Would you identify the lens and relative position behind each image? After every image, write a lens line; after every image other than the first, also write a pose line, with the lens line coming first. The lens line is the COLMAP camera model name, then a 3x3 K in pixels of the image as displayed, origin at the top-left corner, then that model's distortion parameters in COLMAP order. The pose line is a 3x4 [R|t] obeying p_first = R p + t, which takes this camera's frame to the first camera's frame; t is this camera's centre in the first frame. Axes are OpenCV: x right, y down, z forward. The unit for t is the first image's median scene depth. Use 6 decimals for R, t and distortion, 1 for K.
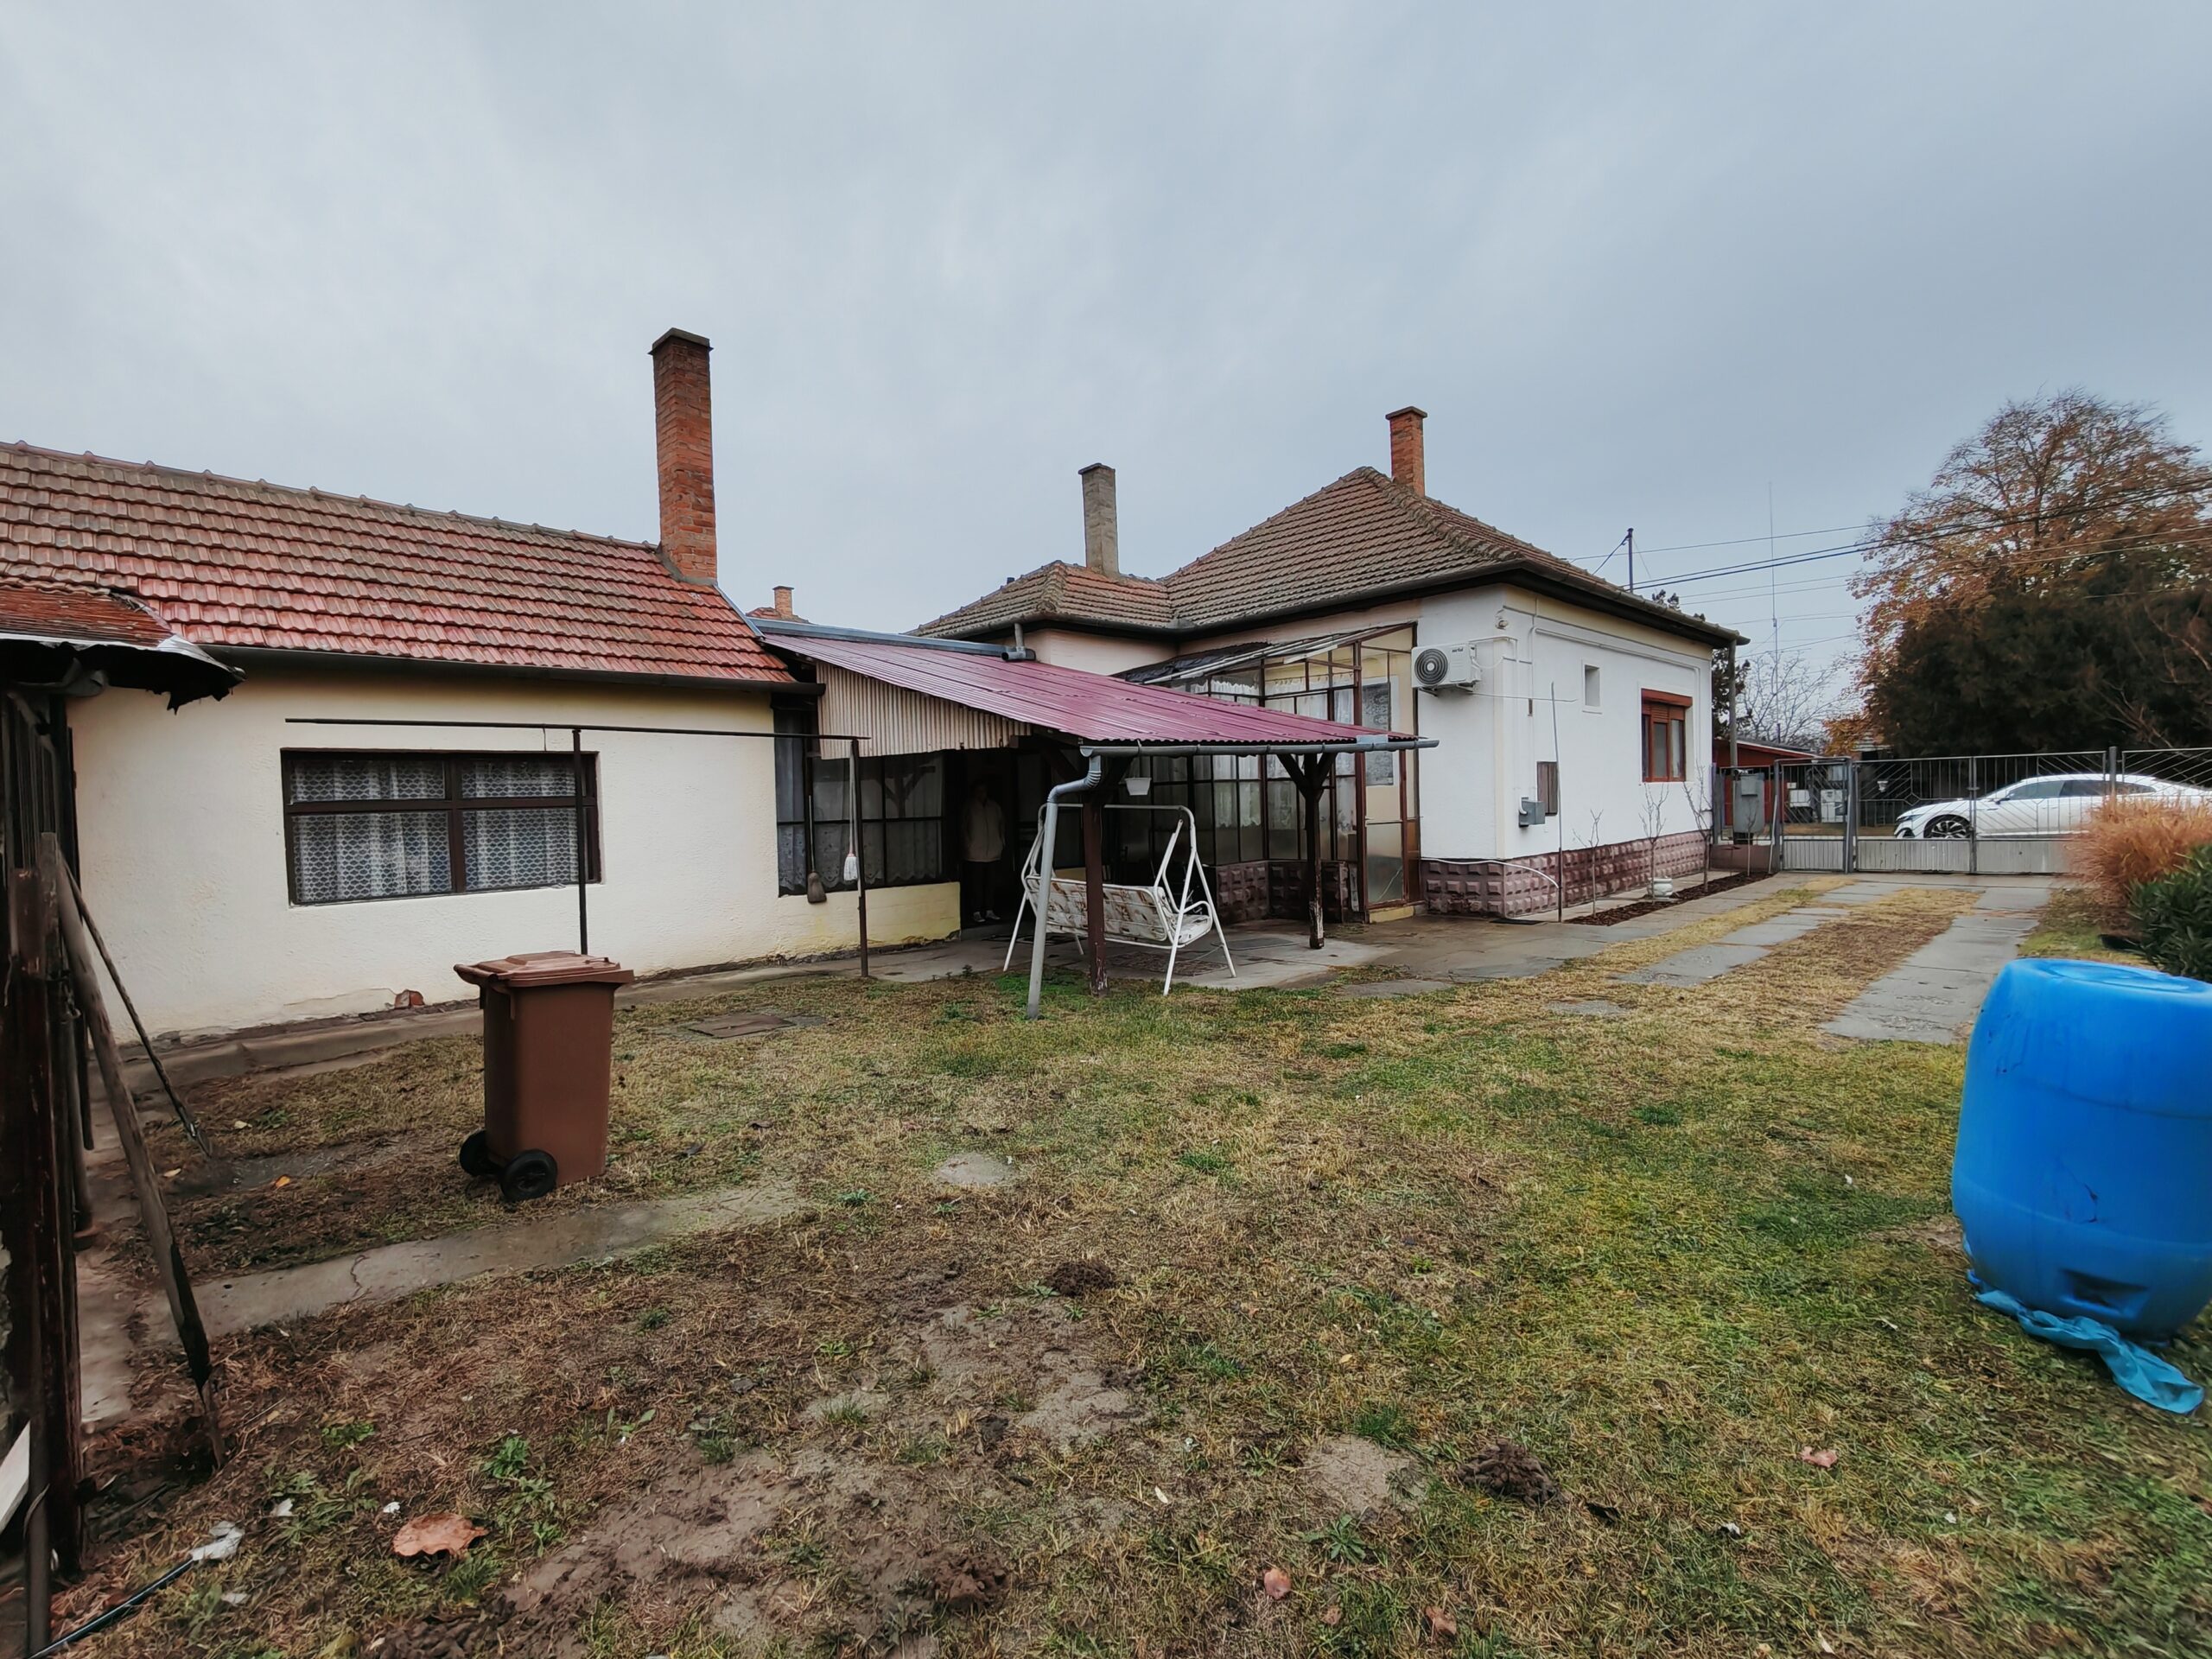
lens RADIAL K [[1010.8, 0, 1099.5], [0, 1010.8, 829.2], [0, 0, 1]] dist [-0.001751, 0.000286]
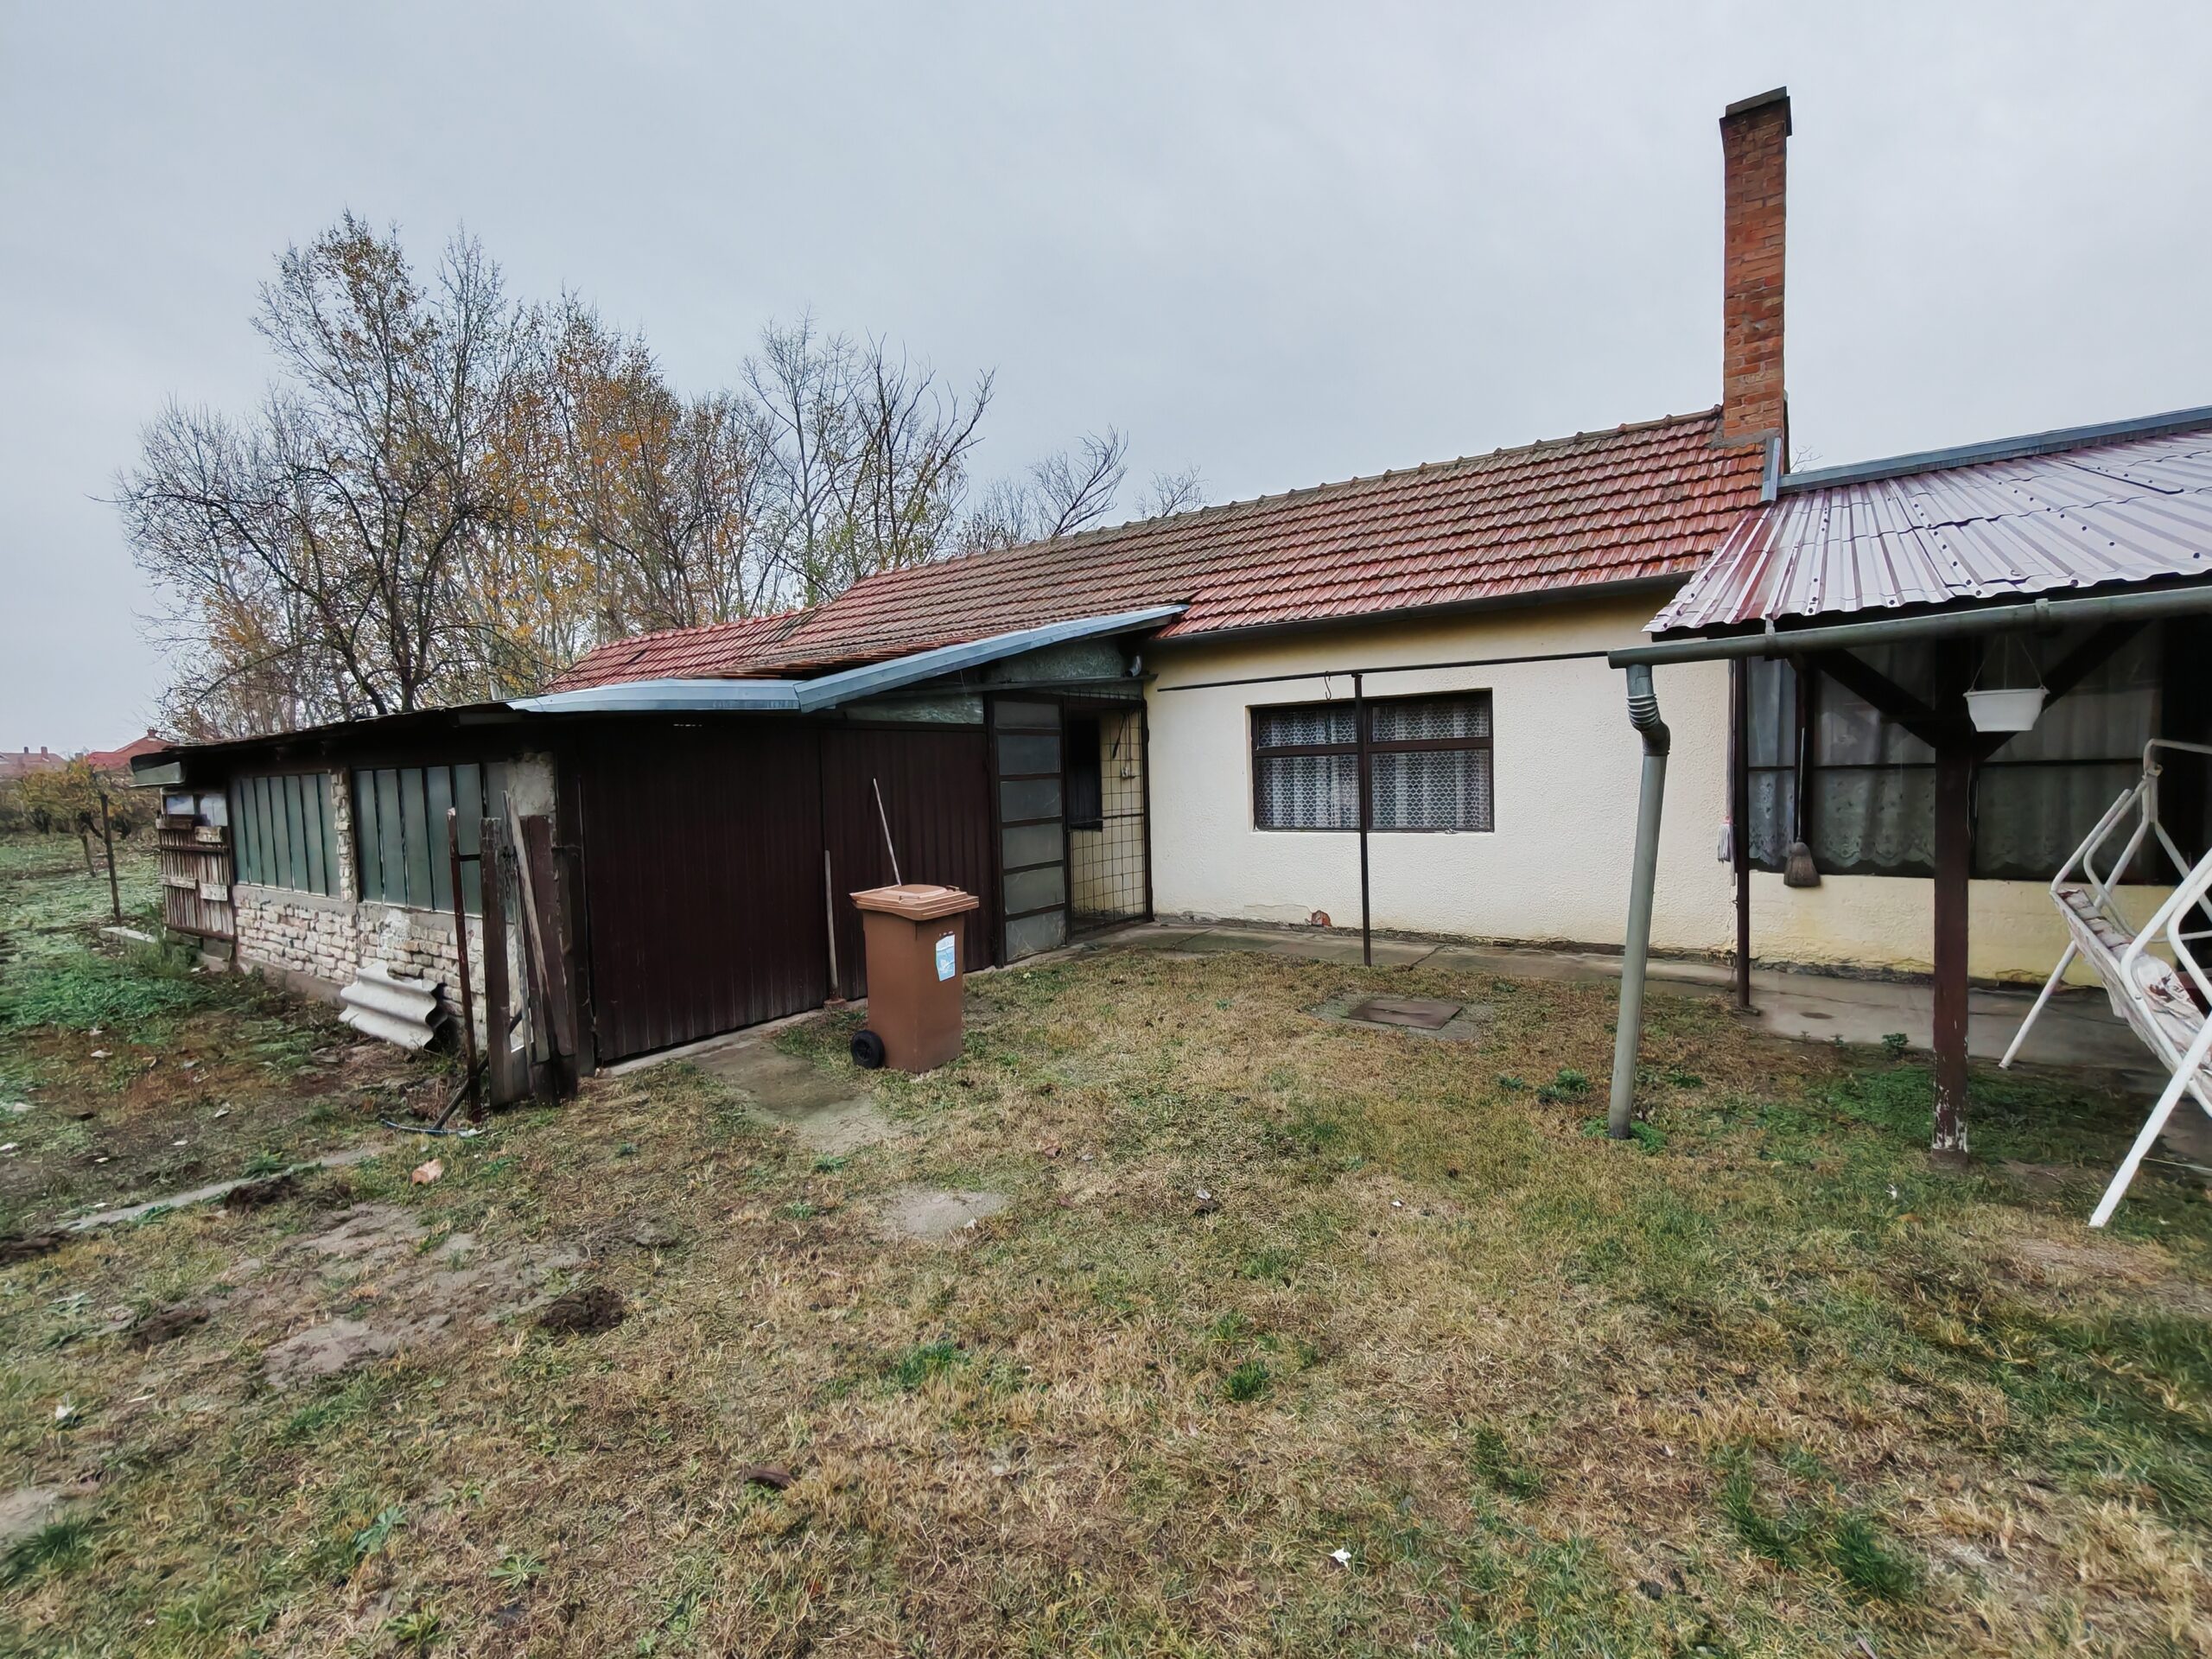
lens RADIAL K [[1010.8, 0, 1106.4], [0, 1010.8, 829.8], [0, 0, 1]] dist [-0.001751, 0.000286]
pose [[0.162321, 0.082130, -0.983314, 0.240751], [0.001867, 0.996503, 0.083540, -0.017808], [0.986736, -0.015396, 0.161600, 0.343677]]
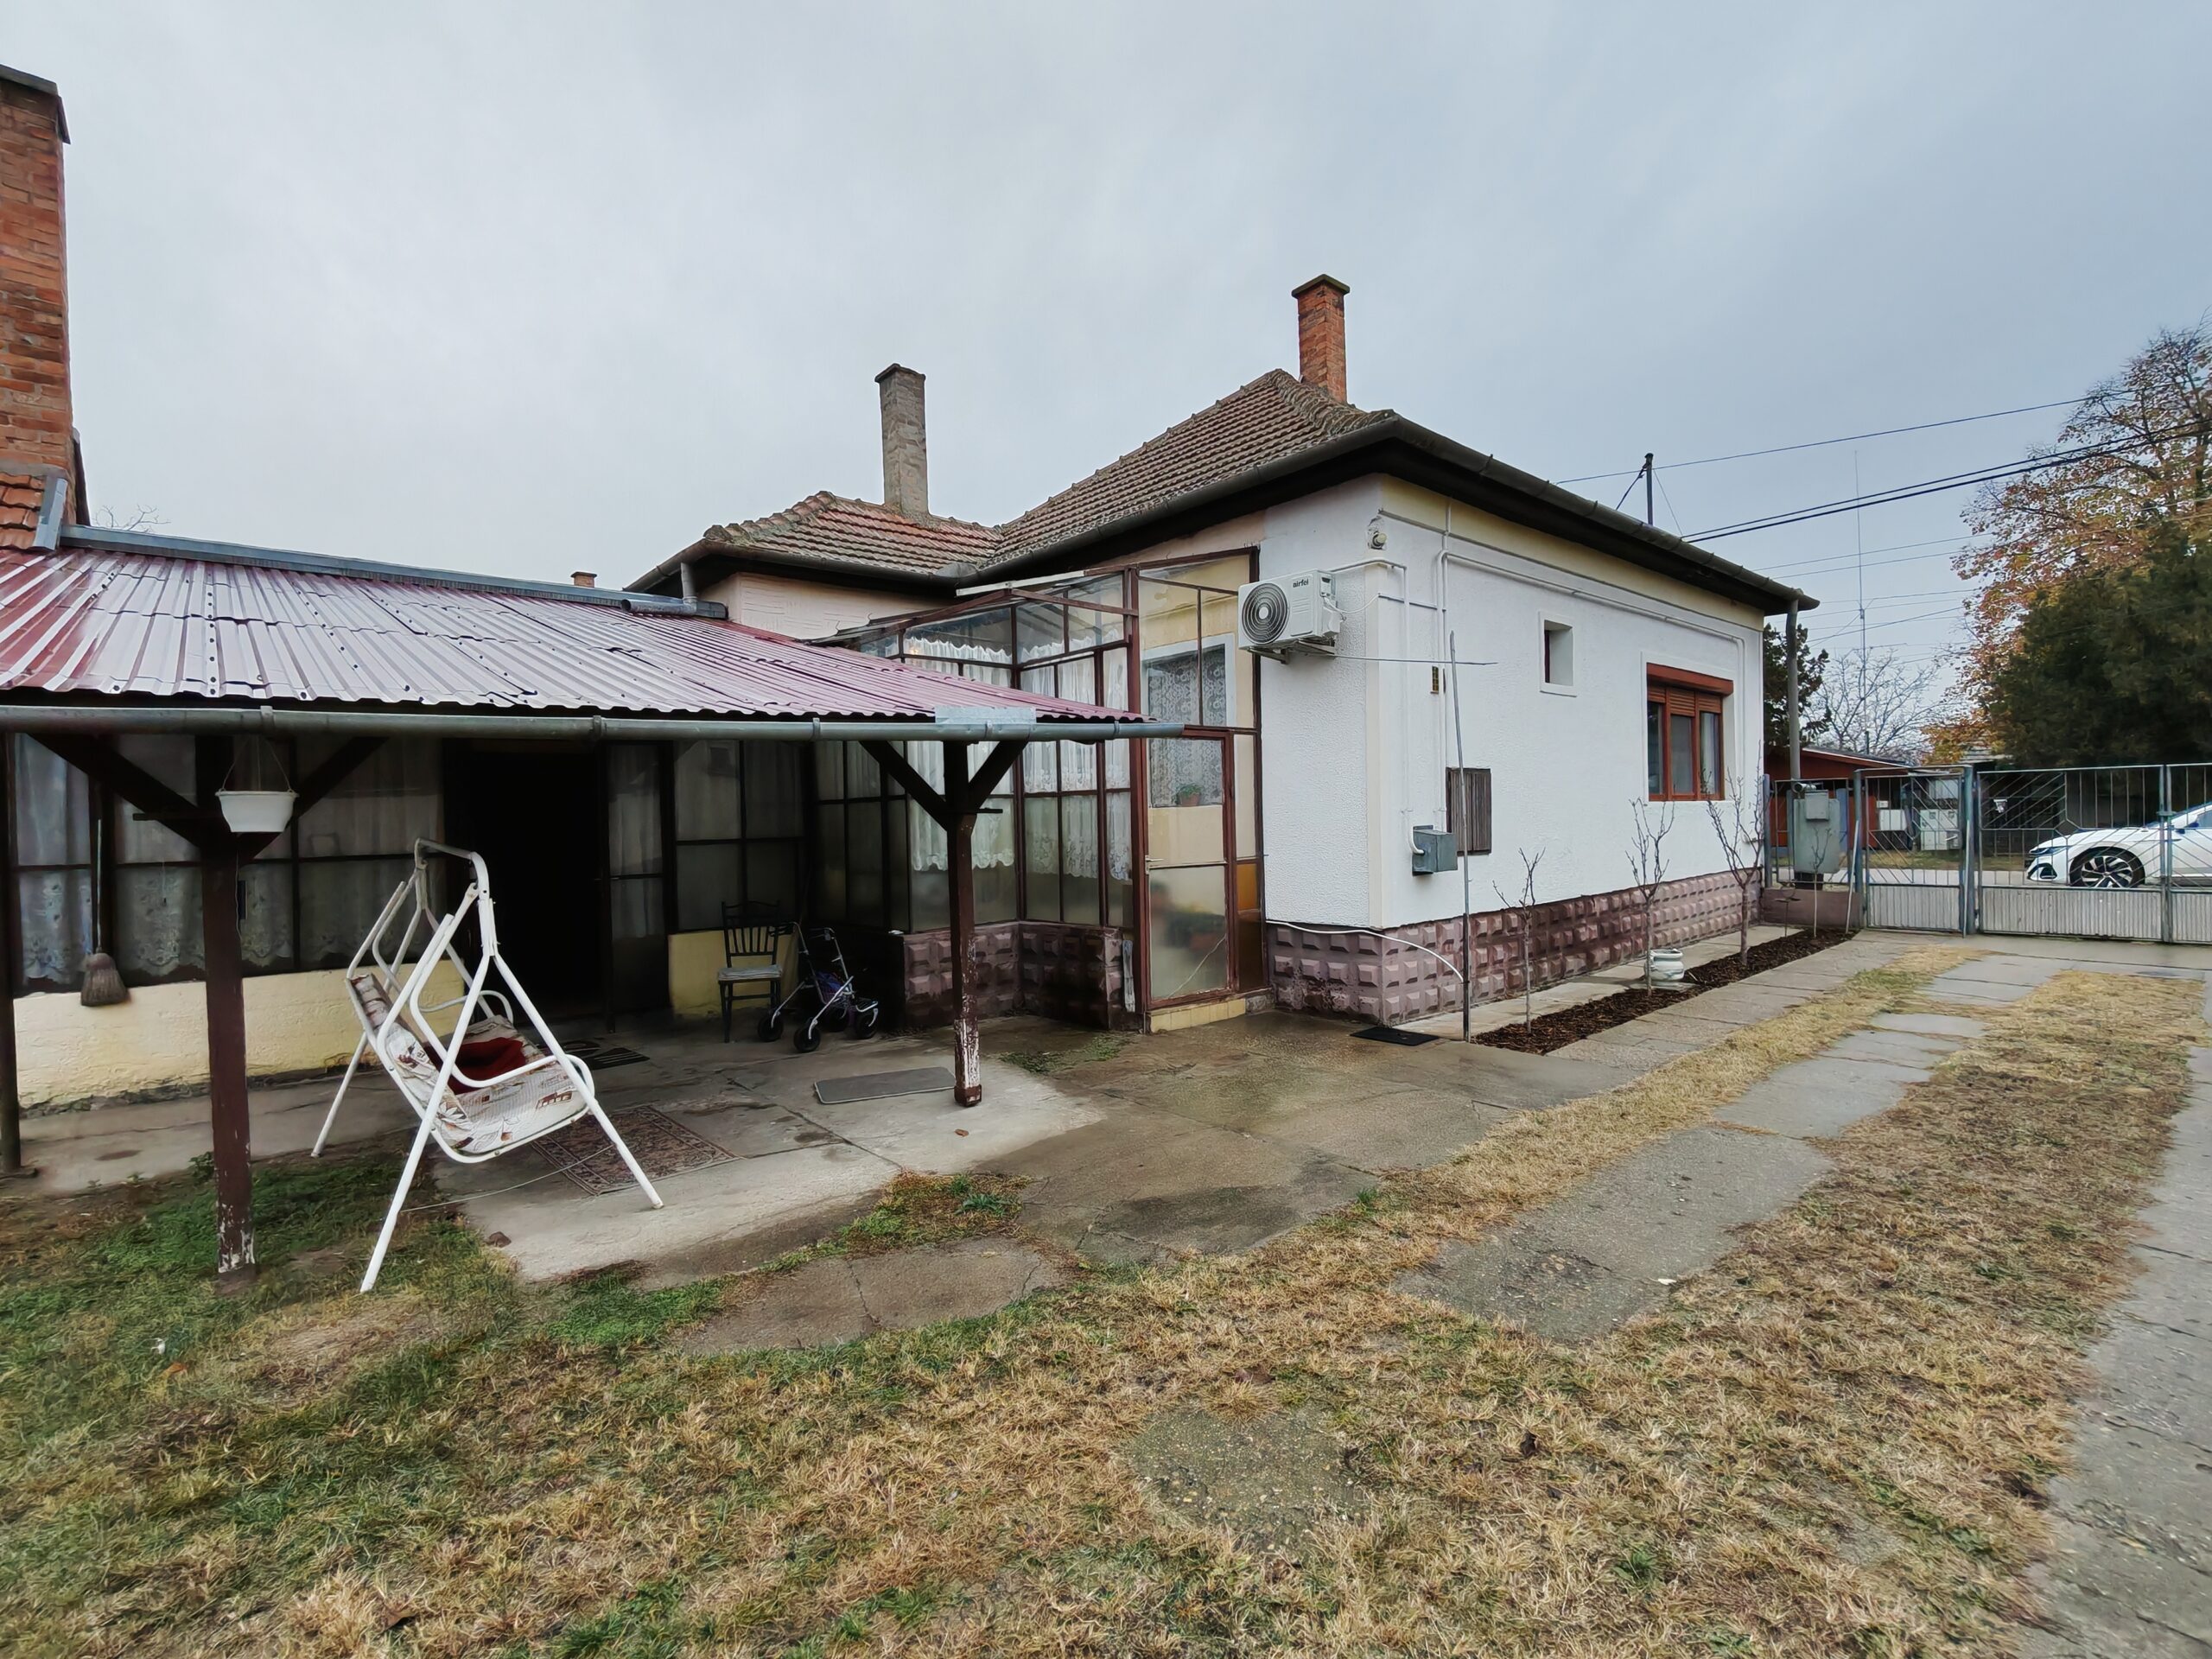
lens RADIAL K [[1010.8, 0, 1099.3], [0, 1010.8, 826.3], [0, 0, 1]] dist [-0.001751, 0.000286]
pose [[0.998157, 0.006977, -0.060275, 0.252996], [-0.007887, 0.999858, -0.014871, -0.019929], [0.060163, 0.015319, 0.998071, 0.363504]]
